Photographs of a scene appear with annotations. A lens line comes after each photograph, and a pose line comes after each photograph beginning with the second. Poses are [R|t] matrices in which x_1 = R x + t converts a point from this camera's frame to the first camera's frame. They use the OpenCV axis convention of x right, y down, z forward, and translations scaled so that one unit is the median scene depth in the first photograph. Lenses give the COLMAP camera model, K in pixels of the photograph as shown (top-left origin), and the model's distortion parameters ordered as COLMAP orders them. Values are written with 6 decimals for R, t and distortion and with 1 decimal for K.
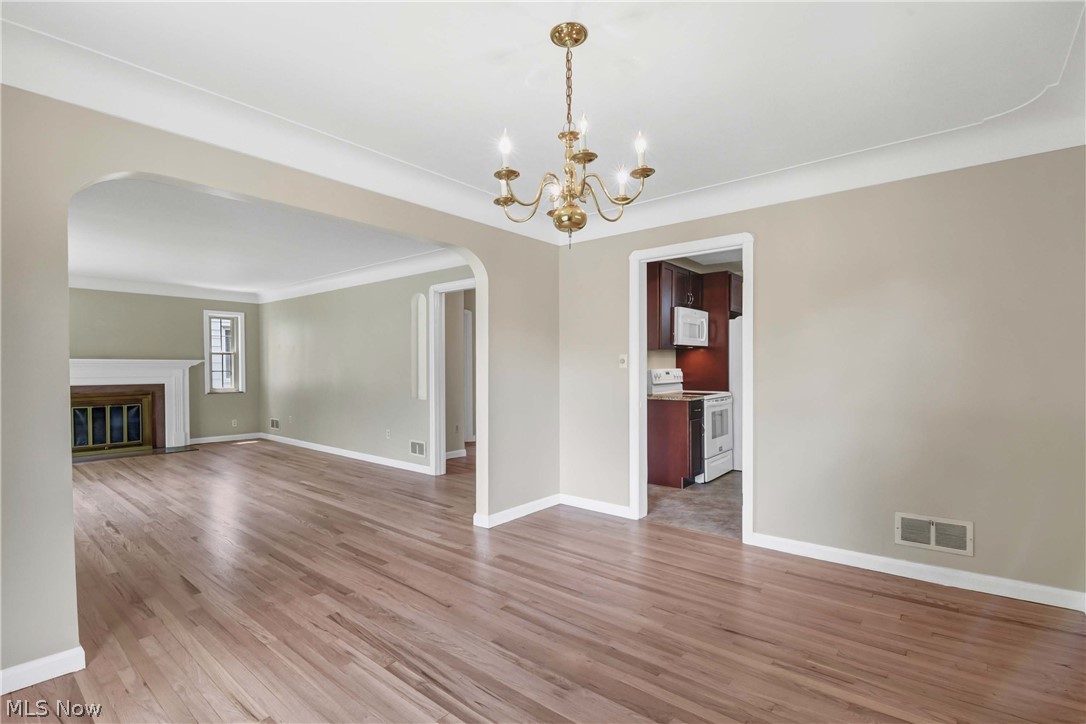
lens RADIAL K [[483.2, 0, 567.6], [0, 483.2, 374.7], [0, 0, 1]] dist [-0.006525, -0.005437]
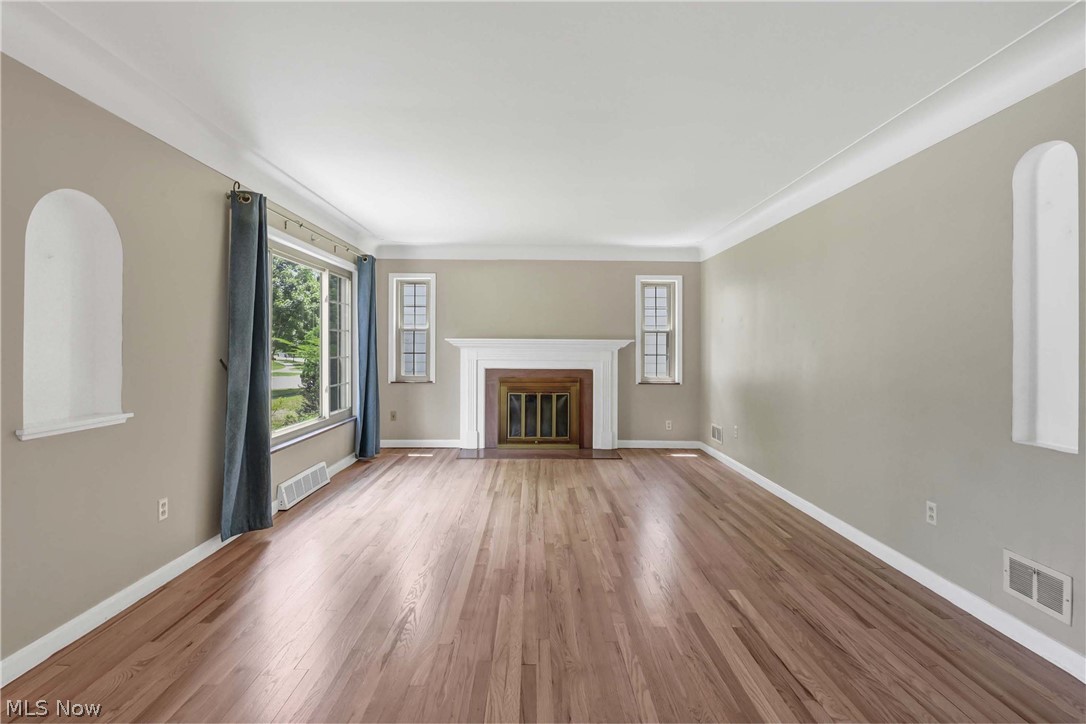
lens RADIAL K [[516.9, 0, 533.7], [0, 516.9, 342.3], [0, 0, 1]] dist [0.000597, -0.007351]
pose [[0.598350, -0.007816, -0.801197, -0.339109], [-0.015337, 0.999657, -0.021206, -0.011499], [0.801088, 0.024977, 0.598025, 0.672393]]
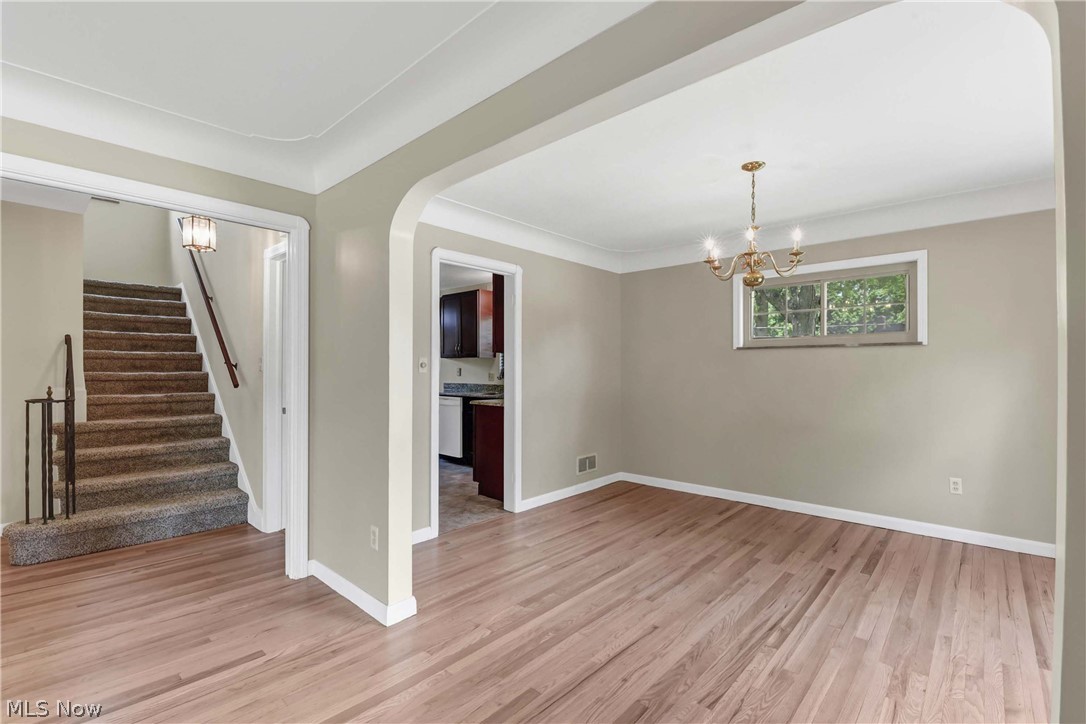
lens RADIAL K [[483.2, 0, 544.5], [0, 483.2, 368.8], [0, 0, 1]] dist [-0.006525, -0.005437]
pose [[0.097797, -0.000667, 0.995206, -0.743375], [0.014820, 0.999890, -0.000786, -0.016728], [-0.995096, 0.014826, 0.097796, 0.689932]]
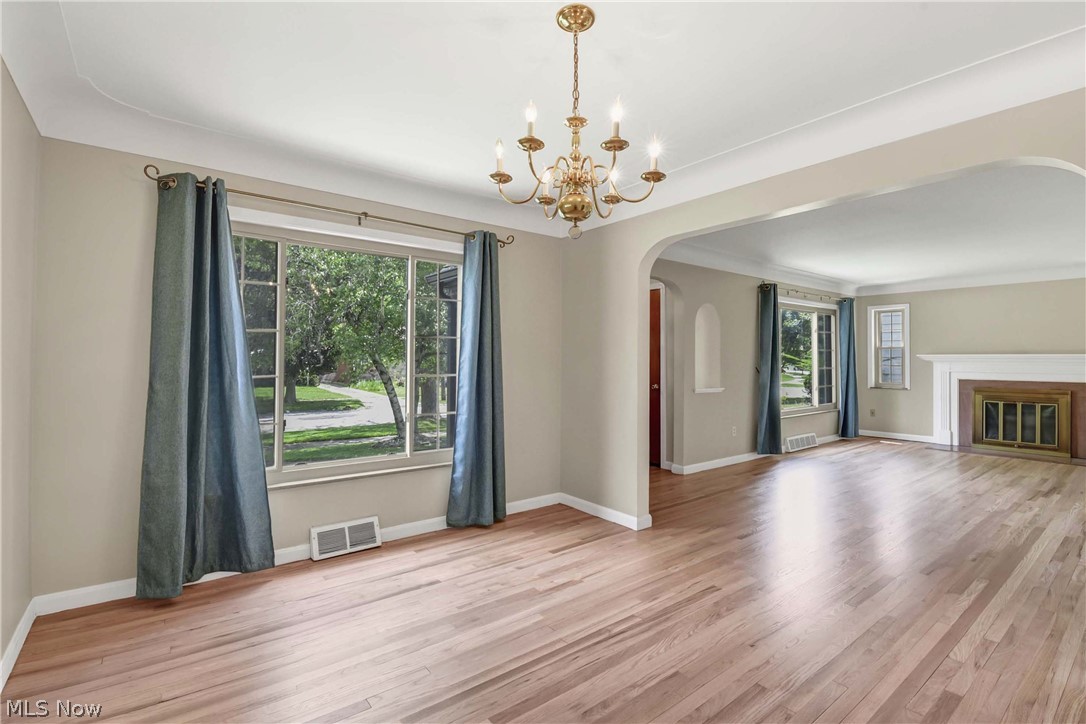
lens RADIAL K [[514.1, 0, 537.4], [0, 514.1, 358.2], [0, 0, 1]] dist [-0.001074, -0.004324]
pose [[-0.268830, -0.006579, -0.963165, 0.444544], [-0.016767, 0.999857, -0.002150, -0.008150], [0.963042, 0.015571, -0.268902, 0.539329]]
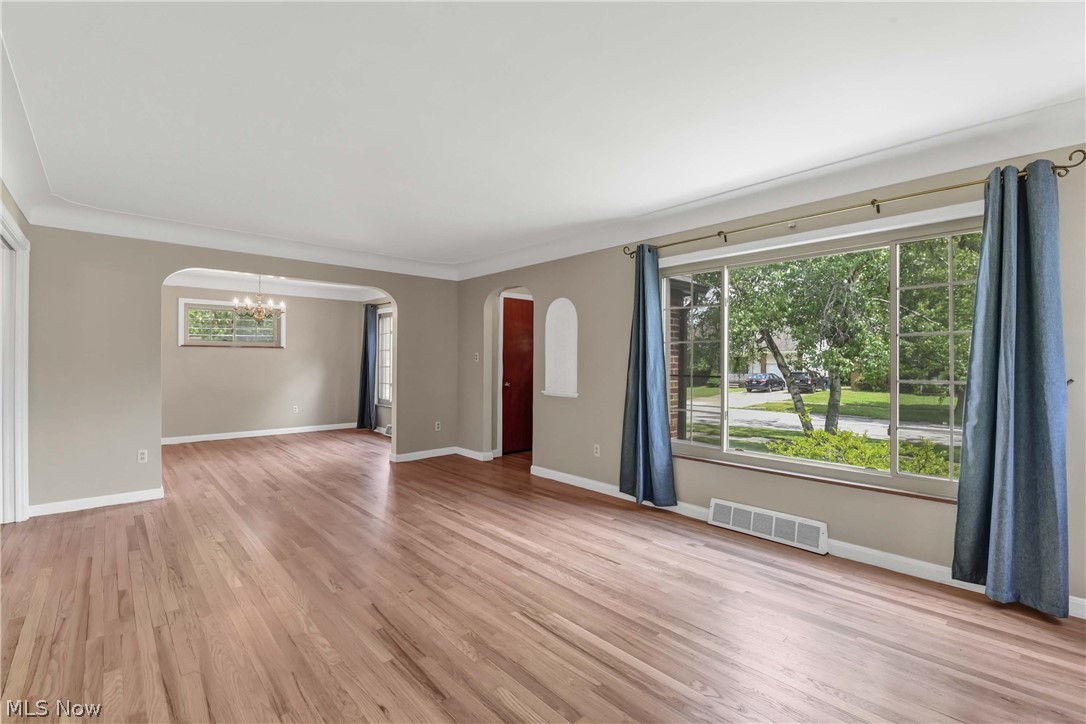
lens RADIAL K [[483.2, 0, 541.2], [0, 483.2, 359.4], [0, 0, 1]] dist [-0.006525, -0.005437]
pose [[-0.980226, -0.004649, 0.197829, -1.213303], [-0.001972, 0.999904, 0.013727, -0.032839], [-0.197874, 0.013065, -0.980140, 1.784769]]
